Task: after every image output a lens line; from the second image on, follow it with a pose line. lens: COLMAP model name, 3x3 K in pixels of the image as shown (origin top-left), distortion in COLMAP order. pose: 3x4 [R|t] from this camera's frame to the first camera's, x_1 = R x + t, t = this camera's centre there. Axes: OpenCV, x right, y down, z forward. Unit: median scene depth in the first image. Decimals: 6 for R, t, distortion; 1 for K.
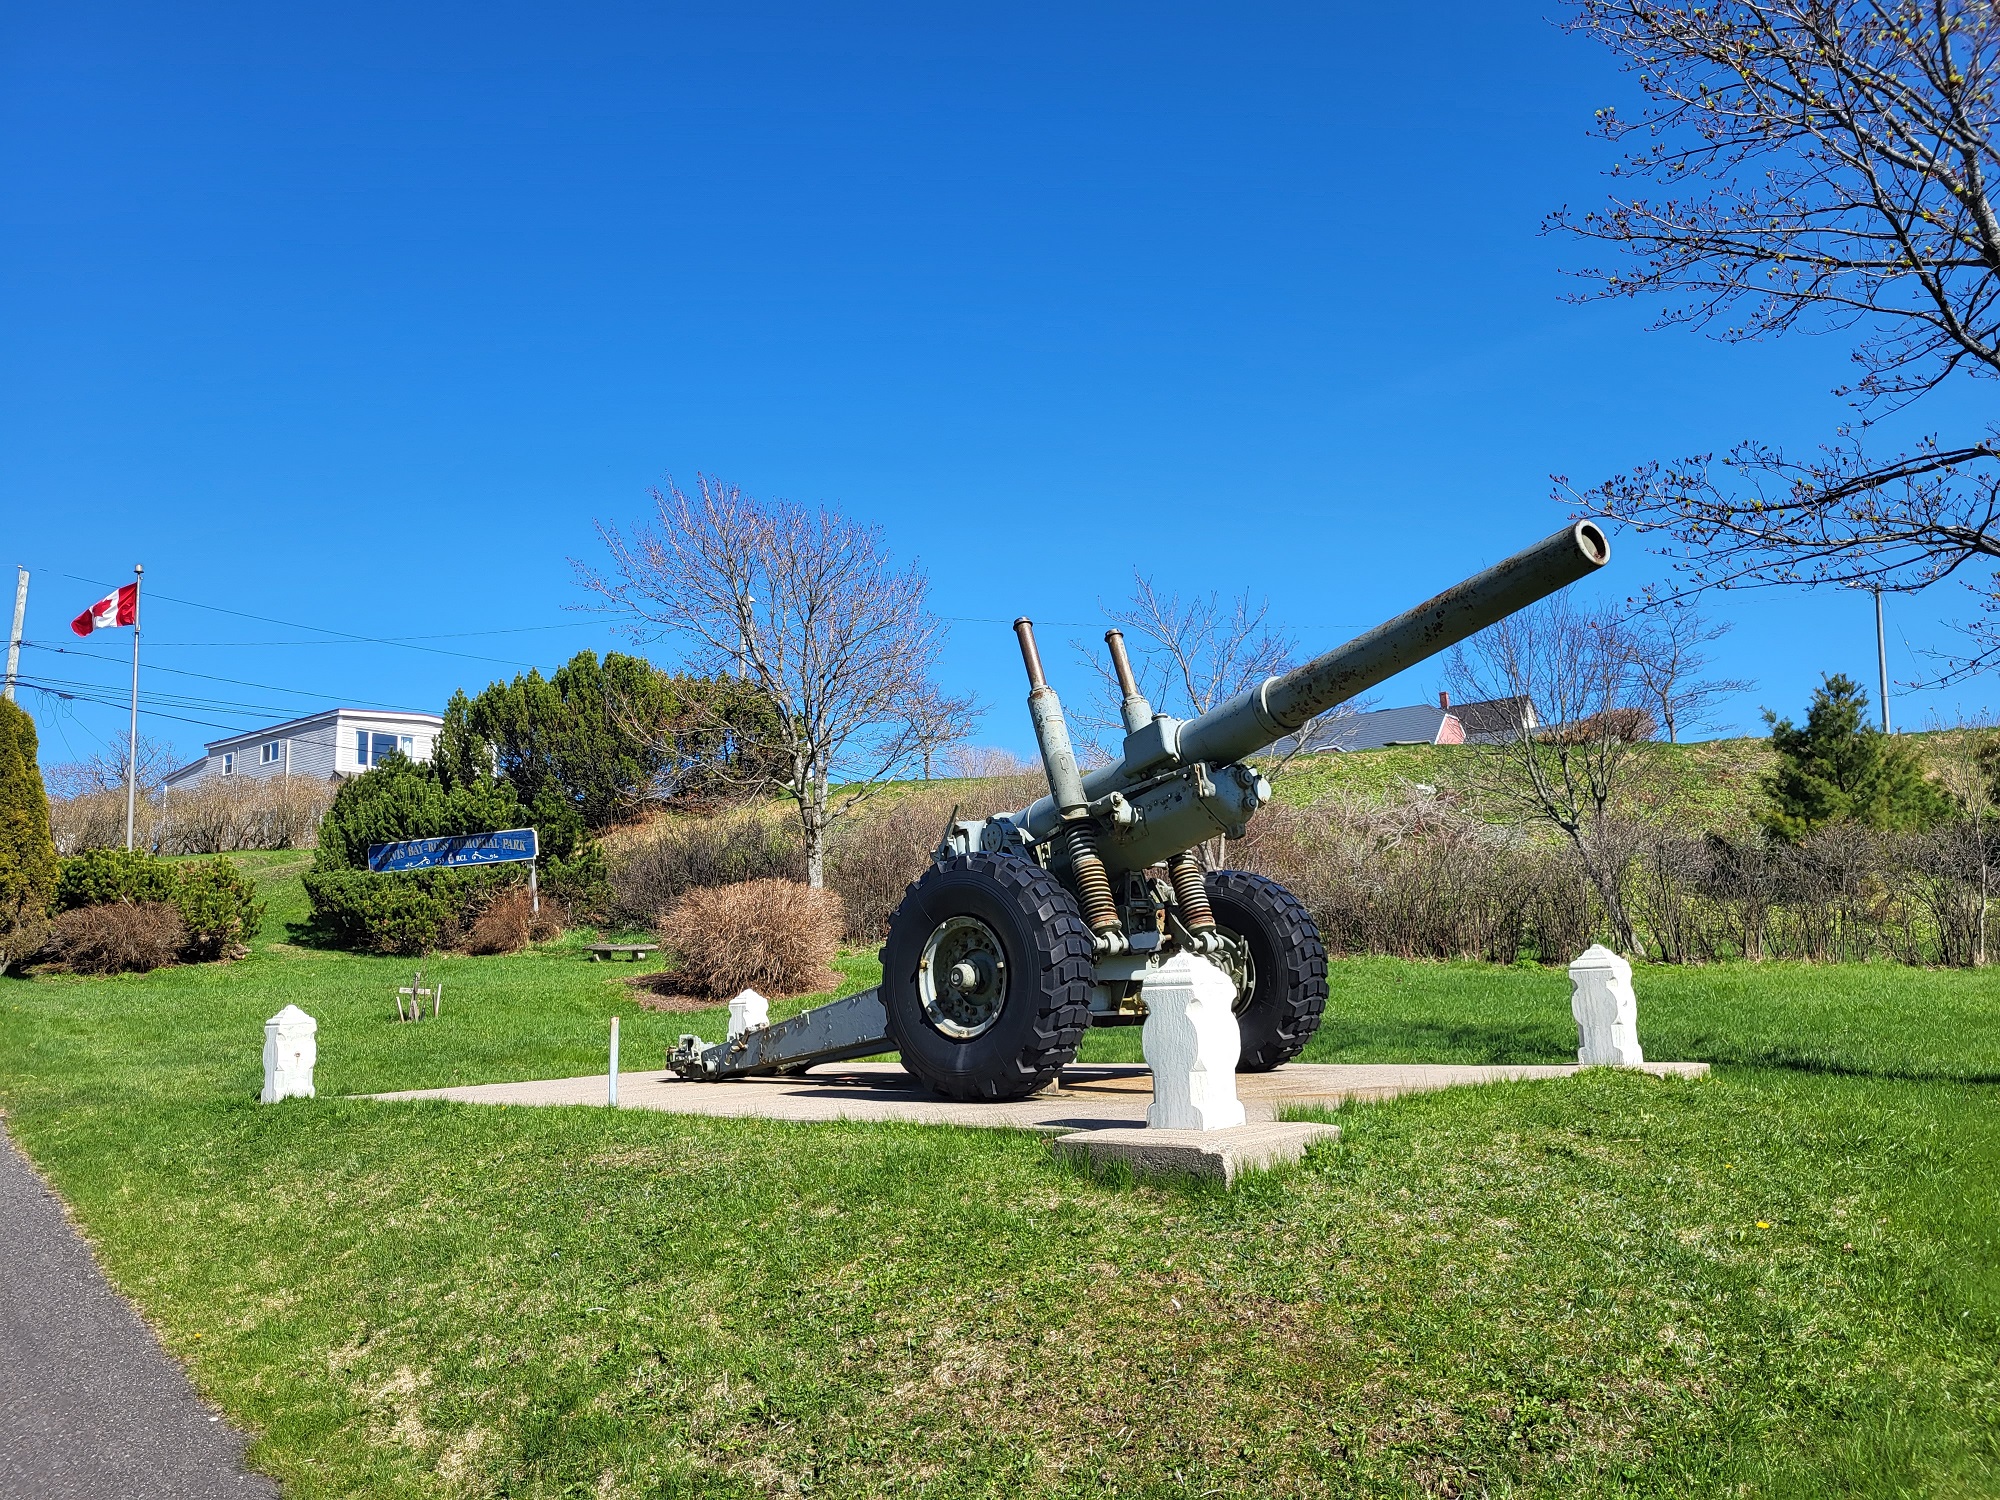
lens RADIAL K [[1538.9, 0, 1022.3], [0, 1538.9, 751.0], [0, 0, 1]] dist [0.047321, -0.036463]
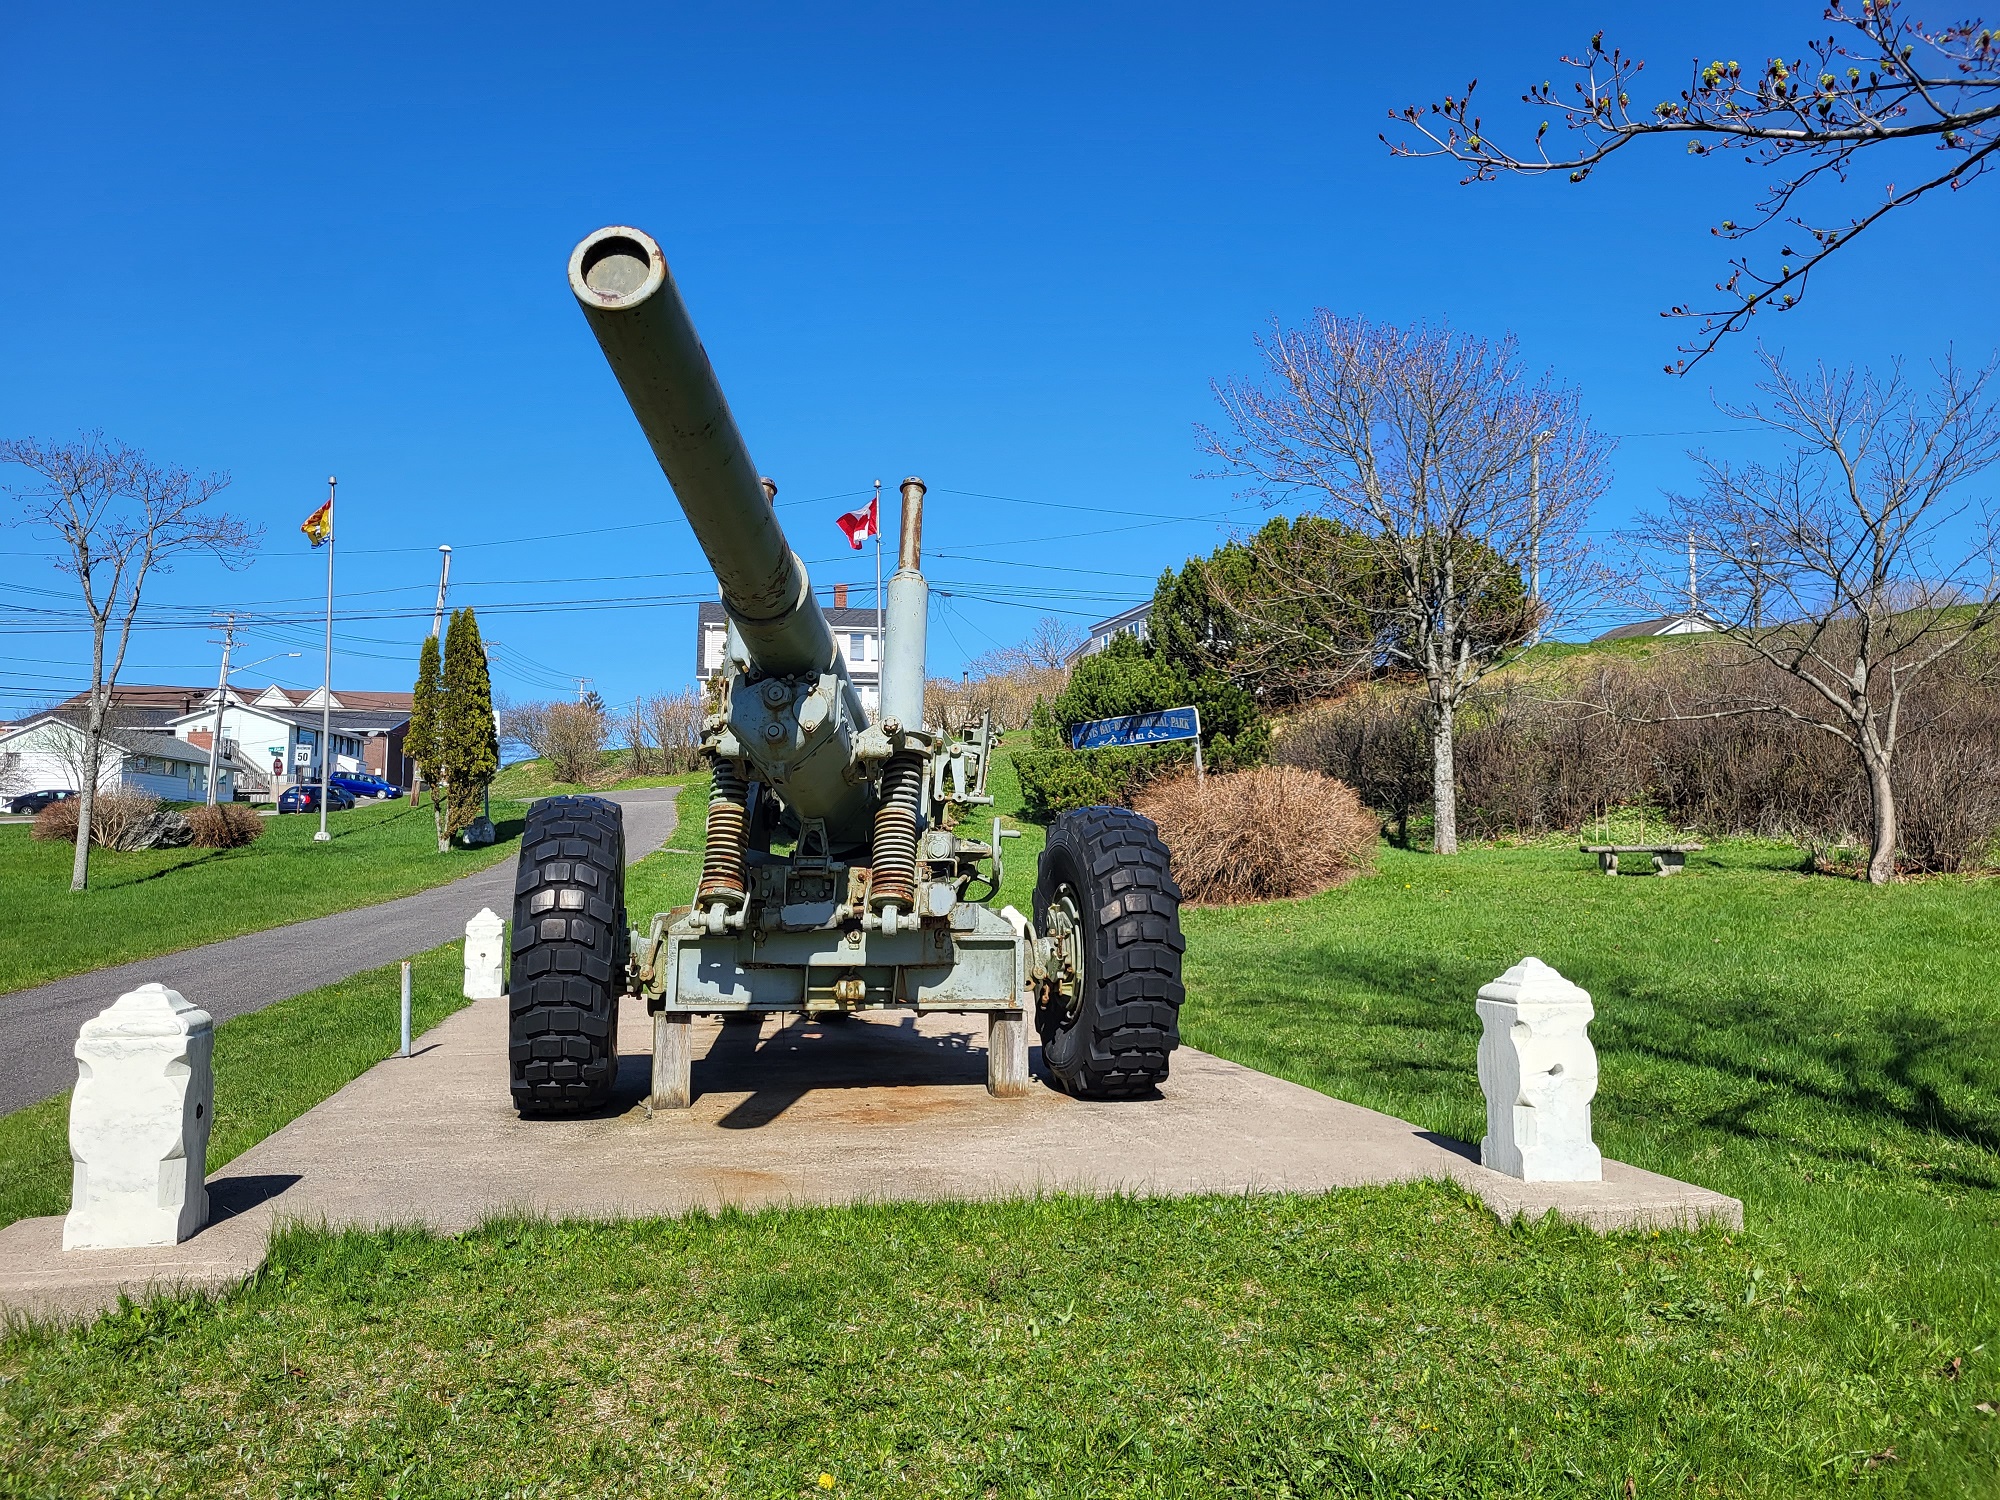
lens RADIAL K [[1538.9, 0, 1022.3], [0, 1538.9, 751.0], [0, 0, 1]] dist [0.047321, -0.036463]
pose [[0.795153, -0.001012, -0.606408, 0.190084], [0.057393, 0.995635, 0.073595, -0.000147], [0.603687, -0.093323, 0.791741, 0.154203]]
